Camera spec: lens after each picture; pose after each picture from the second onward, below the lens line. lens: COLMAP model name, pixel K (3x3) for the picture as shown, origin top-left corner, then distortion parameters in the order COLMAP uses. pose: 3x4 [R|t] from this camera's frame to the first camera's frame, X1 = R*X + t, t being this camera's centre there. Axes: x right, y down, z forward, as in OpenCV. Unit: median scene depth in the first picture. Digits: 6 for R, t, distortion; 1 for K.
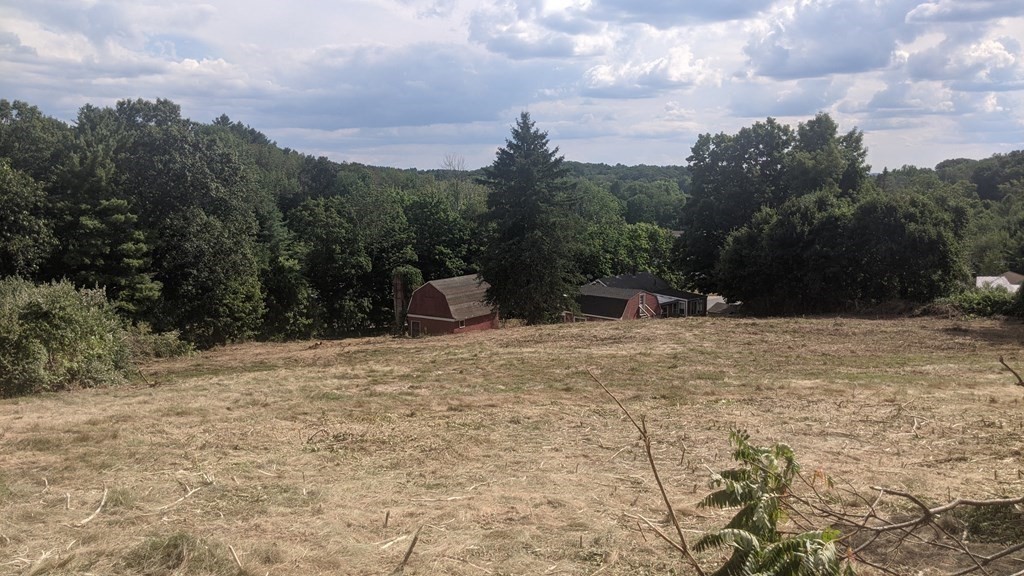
lens RADIAL K [[868.0, 0, 512.0], [0, 868.0, 288.0], [0, 0, 1]] dist [-0.001206, -0.002290]
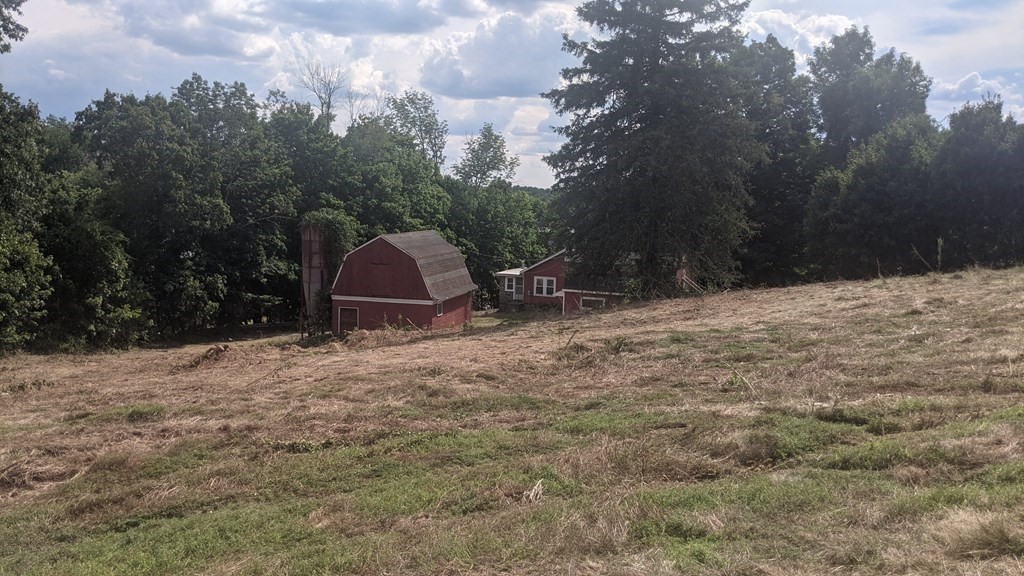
lens RADIAL K [[868.0, 0, 512.0], [0, 868.0, 288.0], [0, 0, 1]] dist [-0.001206, -0.002290]
pose [[0.929554, -0.009964, 0.368552, -0.215011], [0.017142, 0.999722, -0.016207, 0.035693], [-0.368288, 0.021383, 0.929466, 0.427406]]
